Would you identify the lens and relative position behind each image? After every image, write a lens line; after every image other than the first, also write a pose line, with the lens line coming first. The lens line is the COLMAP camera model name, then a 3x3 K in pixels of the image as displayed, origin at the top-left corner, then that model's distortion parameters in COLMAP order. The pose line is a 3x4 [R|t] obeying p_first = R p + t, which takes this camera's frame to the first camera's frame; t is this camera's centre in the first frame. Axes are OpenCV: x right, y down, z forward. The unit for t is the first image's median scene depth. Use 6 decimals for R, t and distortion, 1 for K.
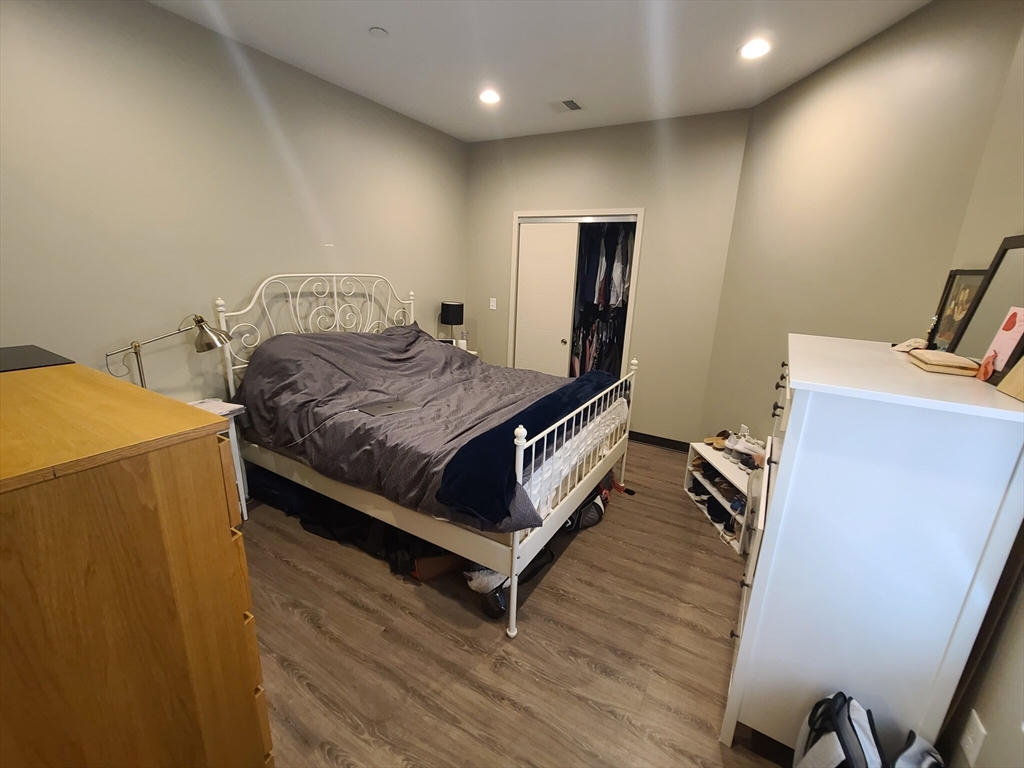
lens RADIAL K [[425.1, 0, 521.0], [0, 425.1, 379.2], [0, 0, 1]] dist [0.000029, -0.000376]
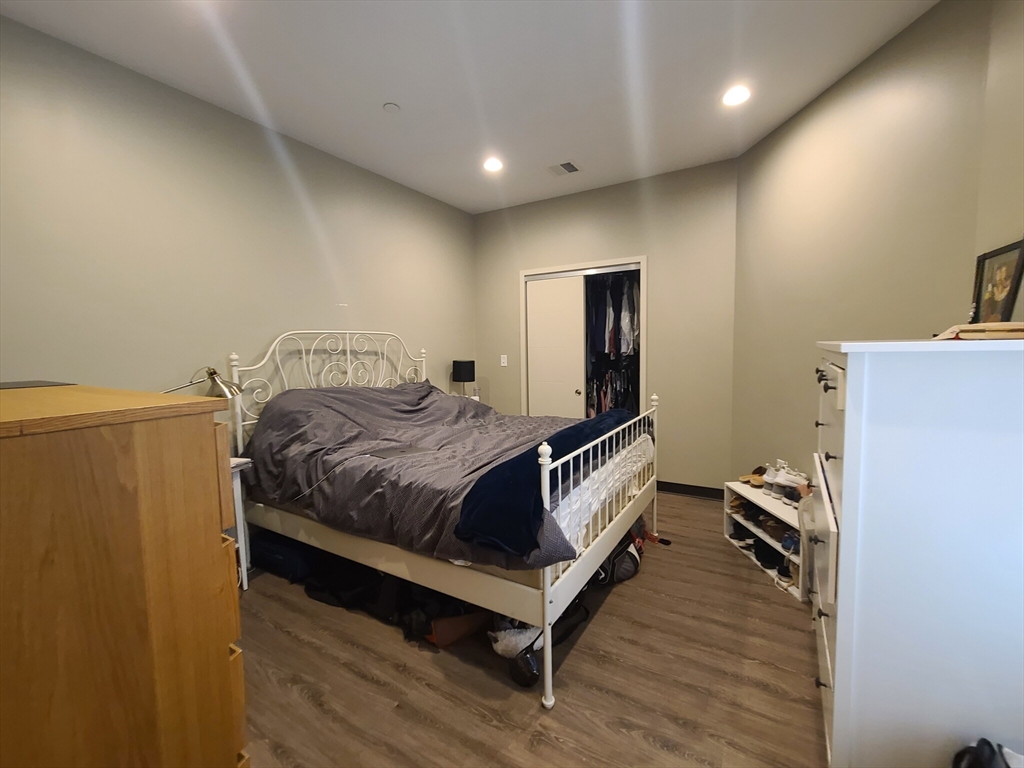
lens RADIAL K [[425.1, 0, 521.0], [0, 425.1, 379.2], [0, 0, 1]] dist [0.000029, -0.000376]
pose [[0.998139, -0.057951, -0.018989, -0.017763], [0.053524, 0.981732, -0.182588, 0.095810], [0.029223, 0.181231, 0.983006, 0.046746]]
